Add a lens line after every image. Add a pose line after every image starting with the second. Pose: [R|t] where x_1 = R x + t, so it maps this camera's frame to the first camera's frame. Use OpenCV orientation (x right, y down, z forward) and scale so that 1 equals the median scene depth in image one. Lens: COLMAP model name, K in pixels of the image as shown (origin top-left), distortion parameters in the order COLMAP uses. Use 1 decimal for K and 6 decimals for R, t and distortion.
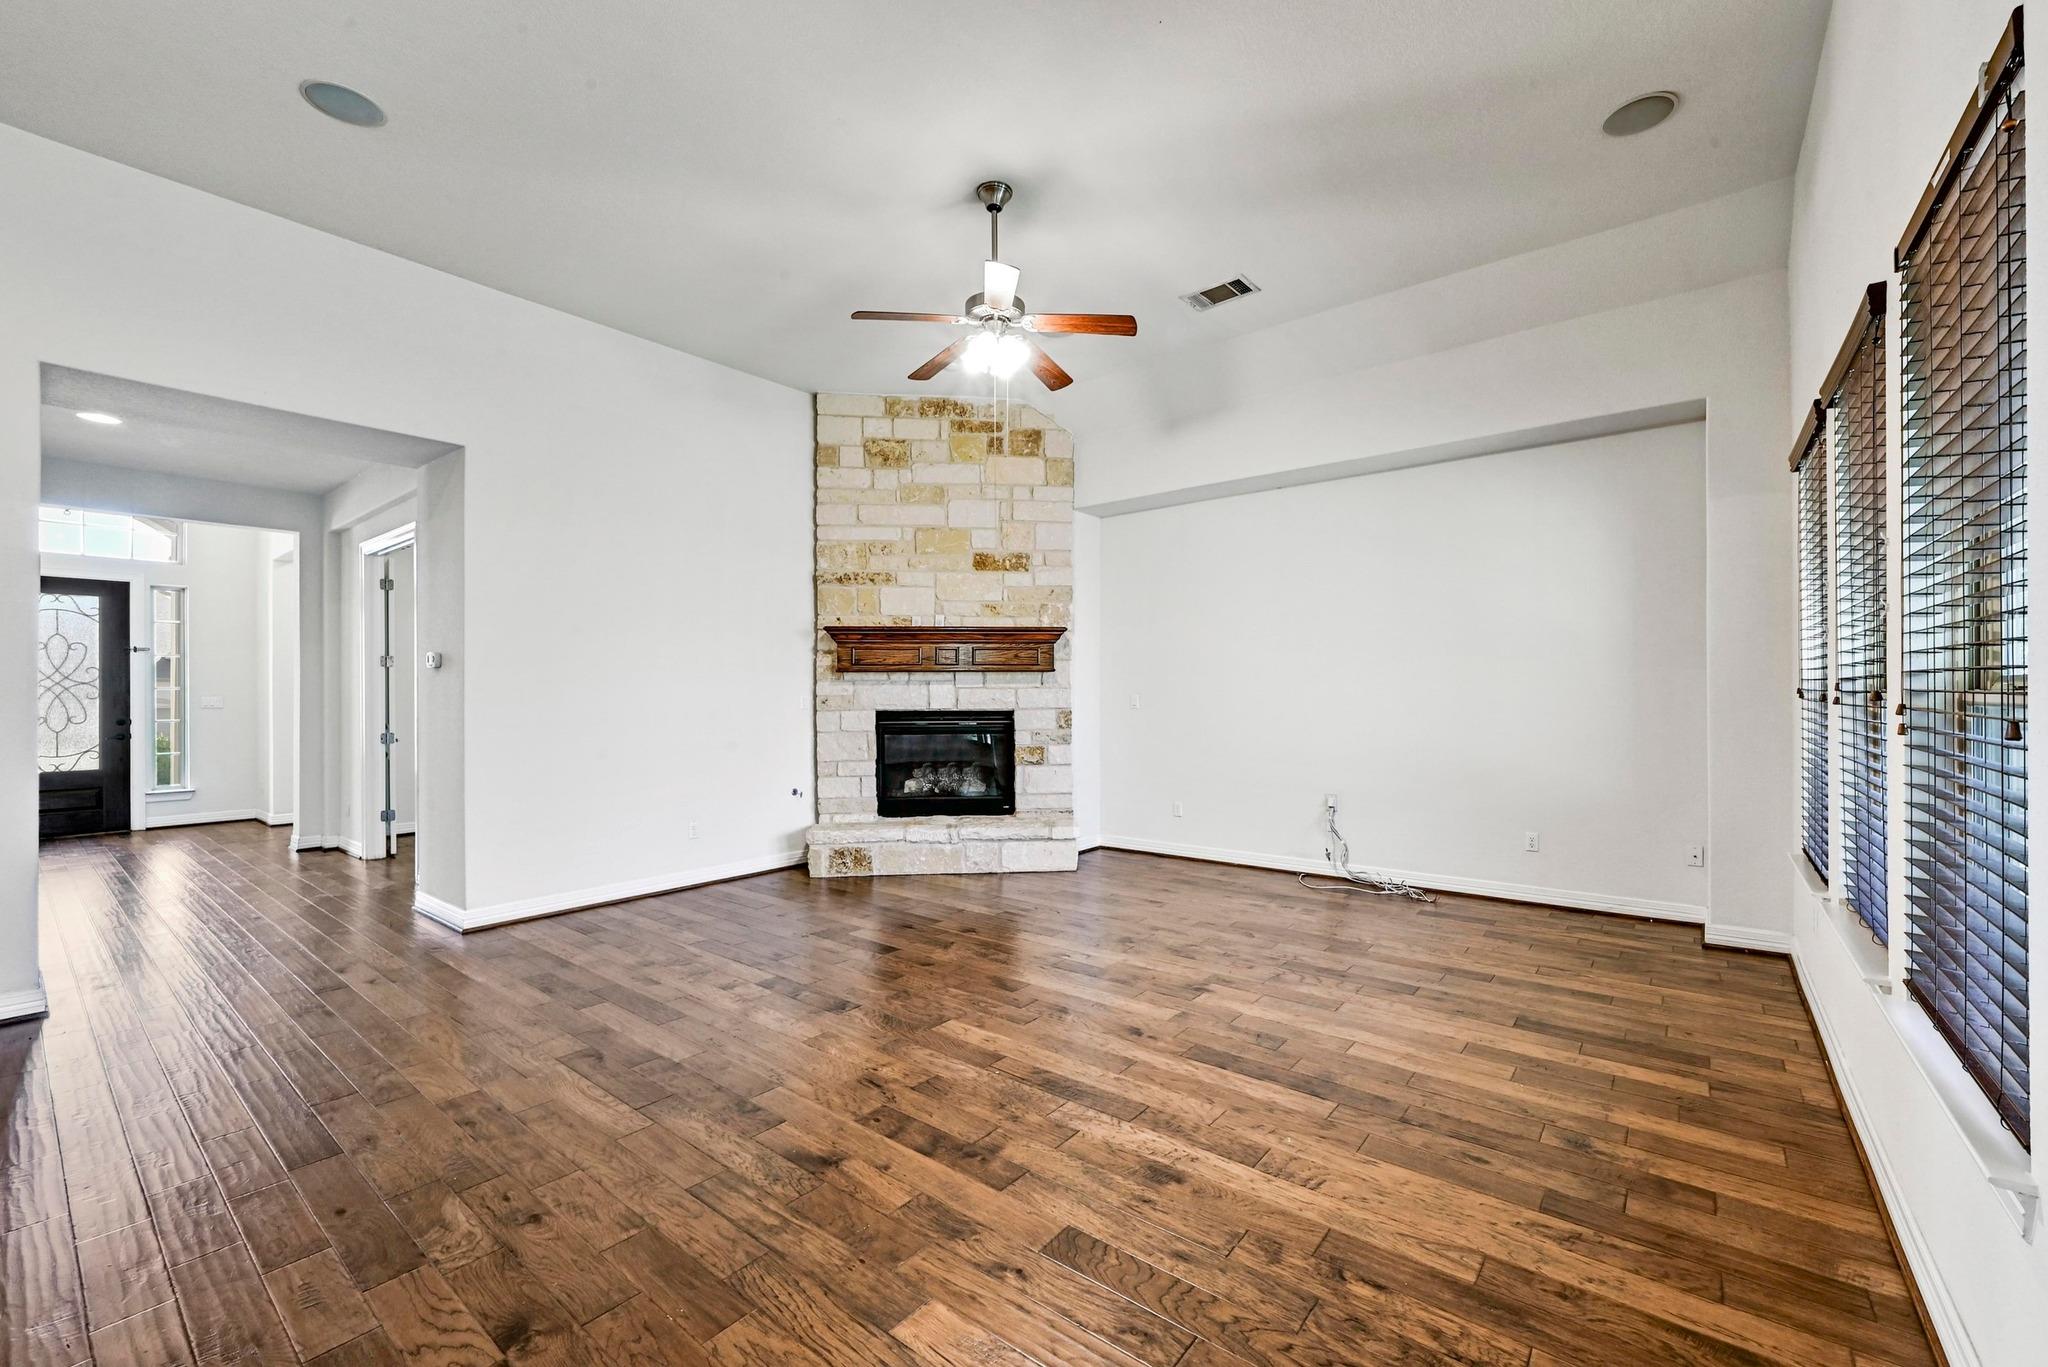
lens RADIAL K [[826.3, 0, 1033.6], [0, 826.3, 688.4], [0, 0, 1]] dist [-0.000094, 0.000202]
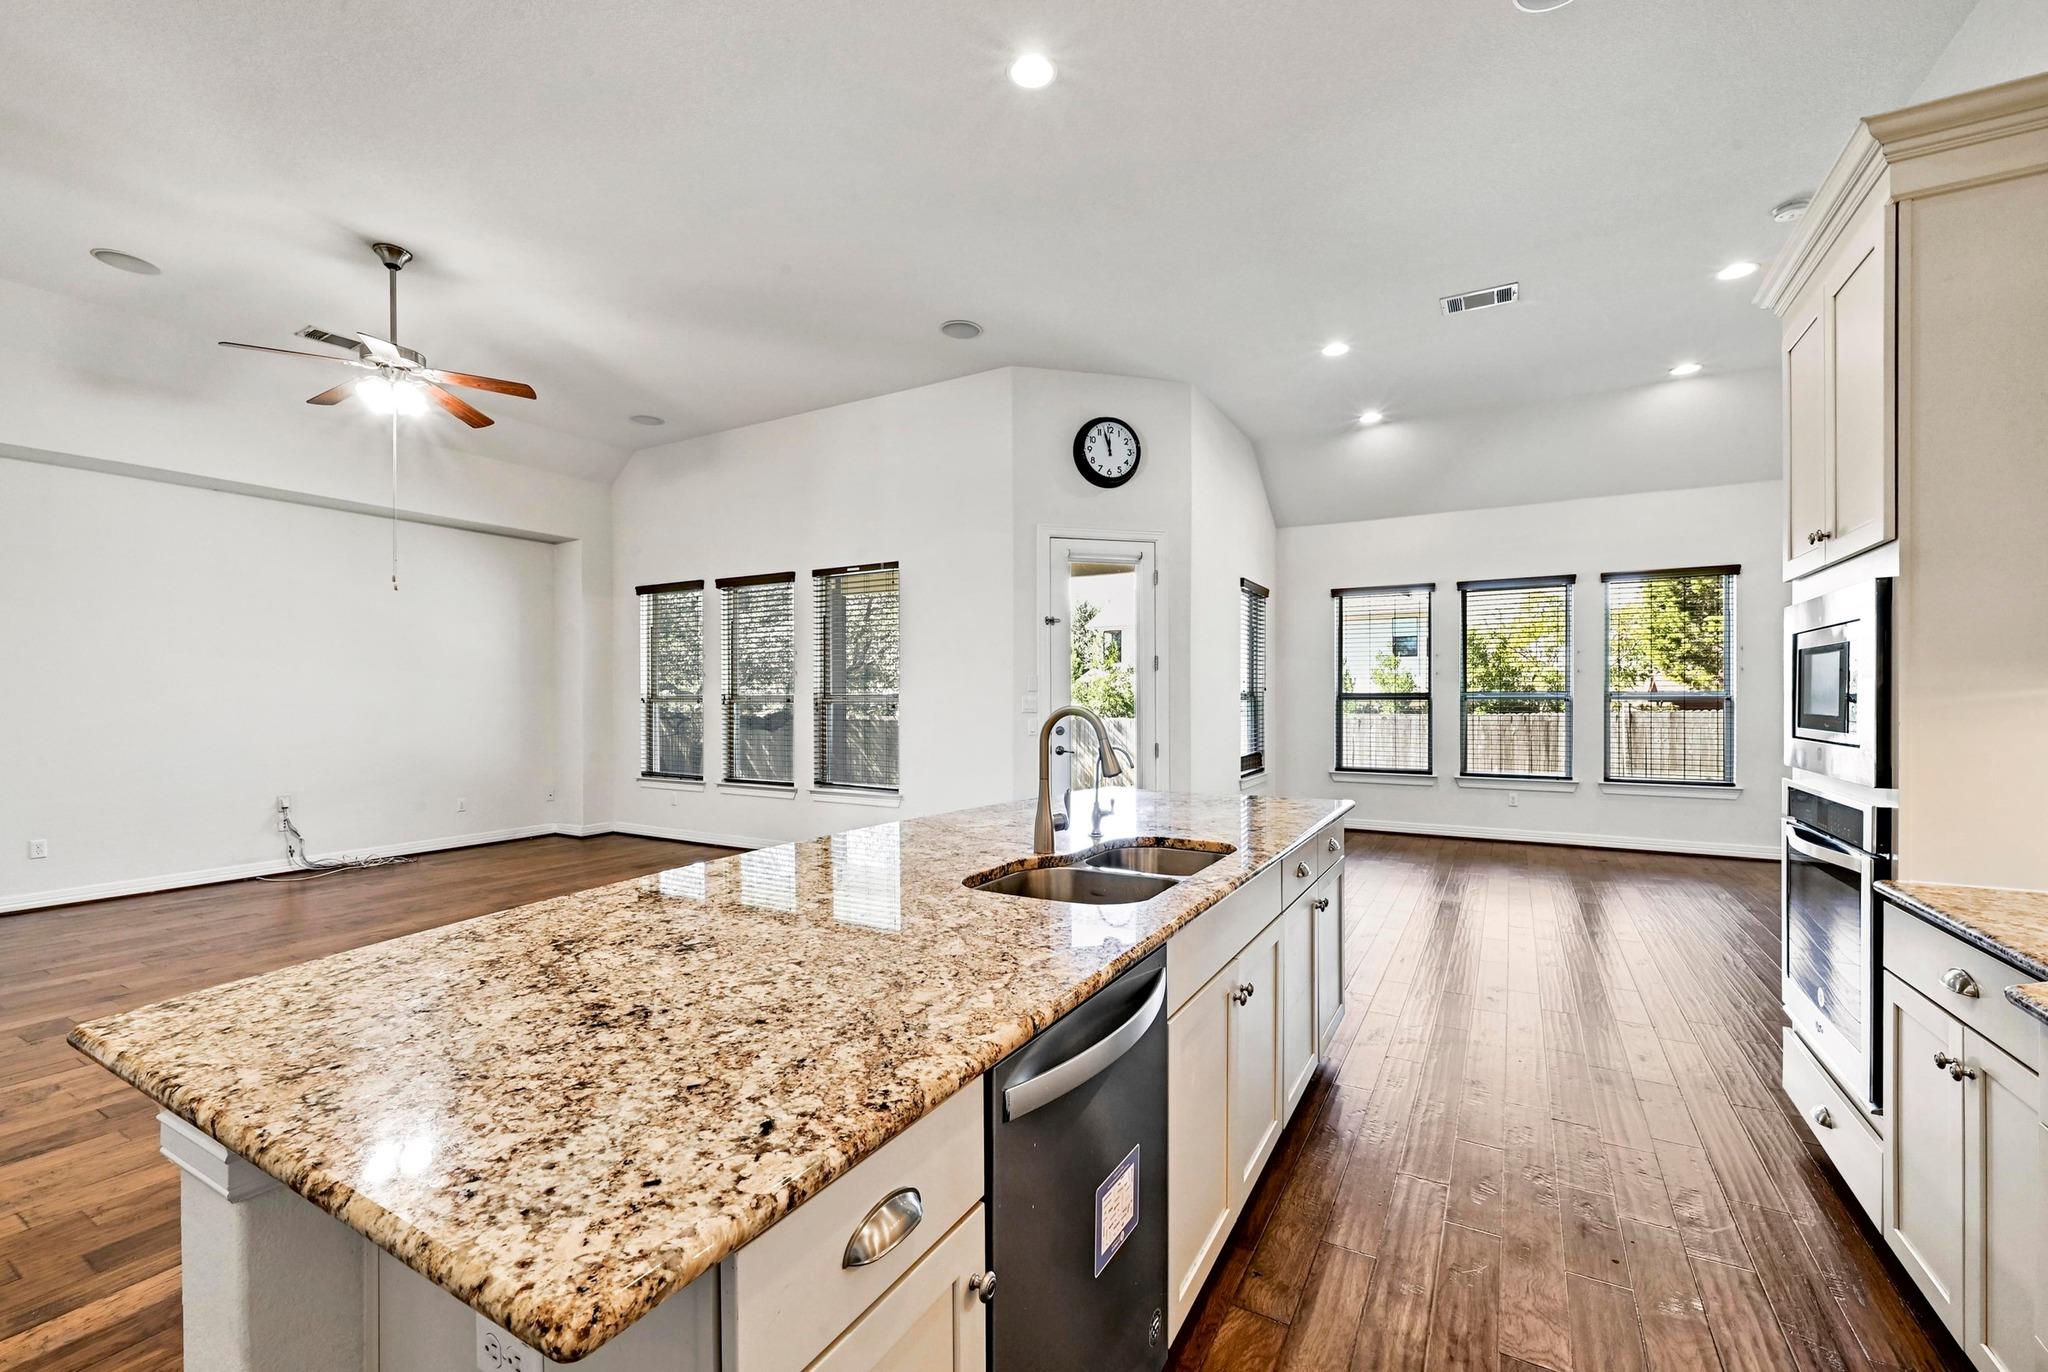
lens RADIAL K [[839.6, 0, 1035.2], [0, 839.6, 702.7], [0, 0, 1]] dist [0.001130, -0.000107]
pose [[-0.150303, -0.001146, 0.988639, -0.778287], [-0.002197, 0.999997, 0.000825, 0.004600], [-0.988638, -0.002048, -0.150305, 0.183083]]
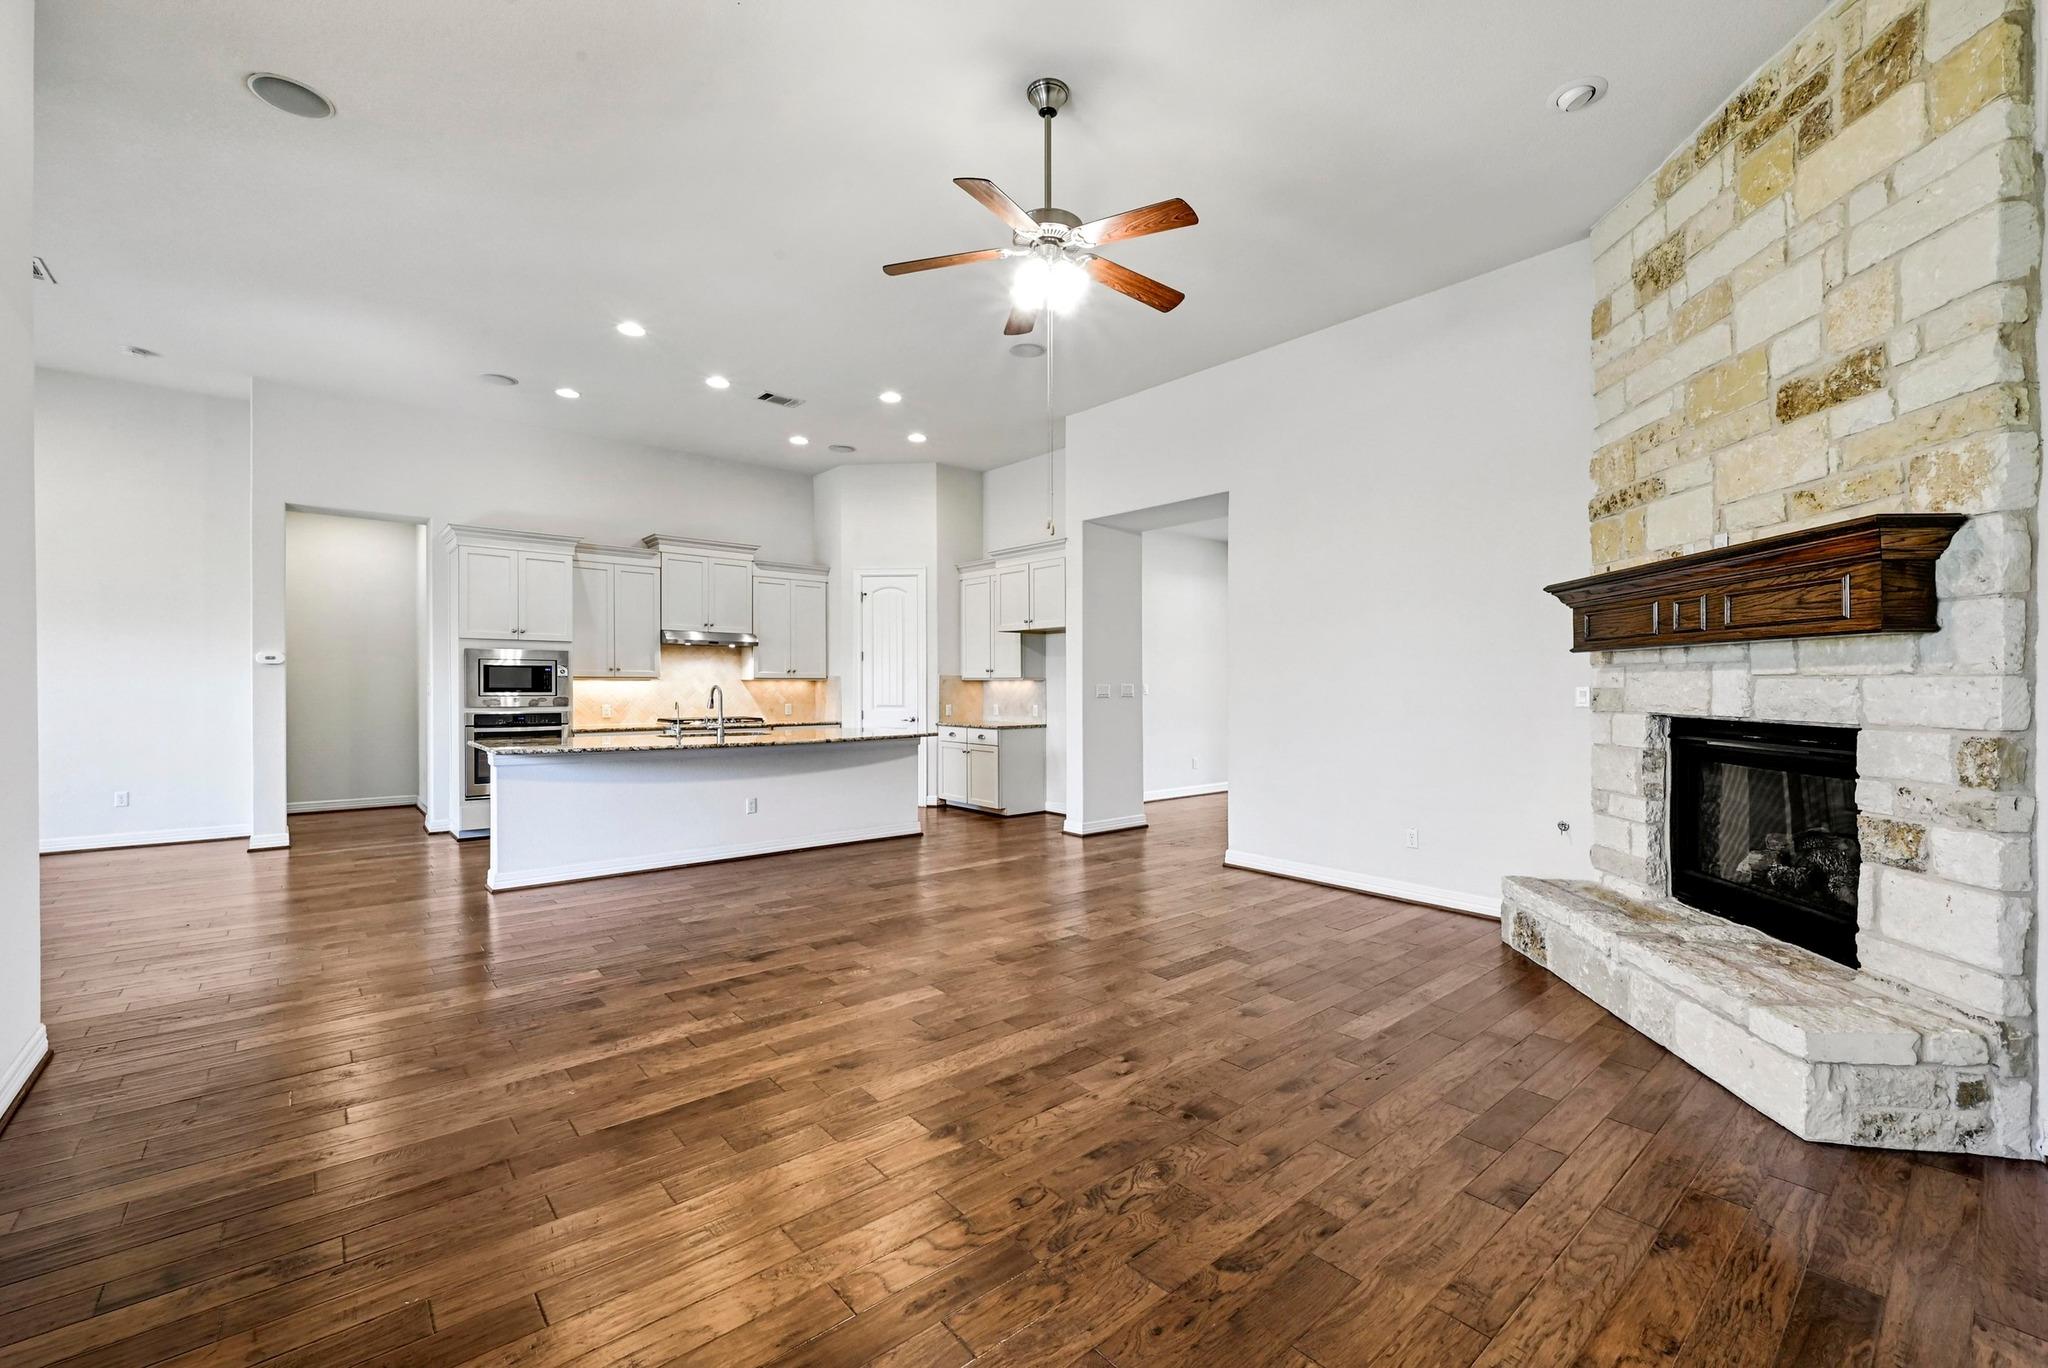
lens RADIAL K [[850.0, 0, 1041.0], [0, 850.0, 685.3], [0, 0, 1]] dist [-0.000099, 0.000183]
pose [[-0.183065, 0.006659, -0.983078, 0.488044], [0.002459, 0.999977, 0.006316, 0.000982], [0.983098, -0.001261, -0.183077, 0.683867]]
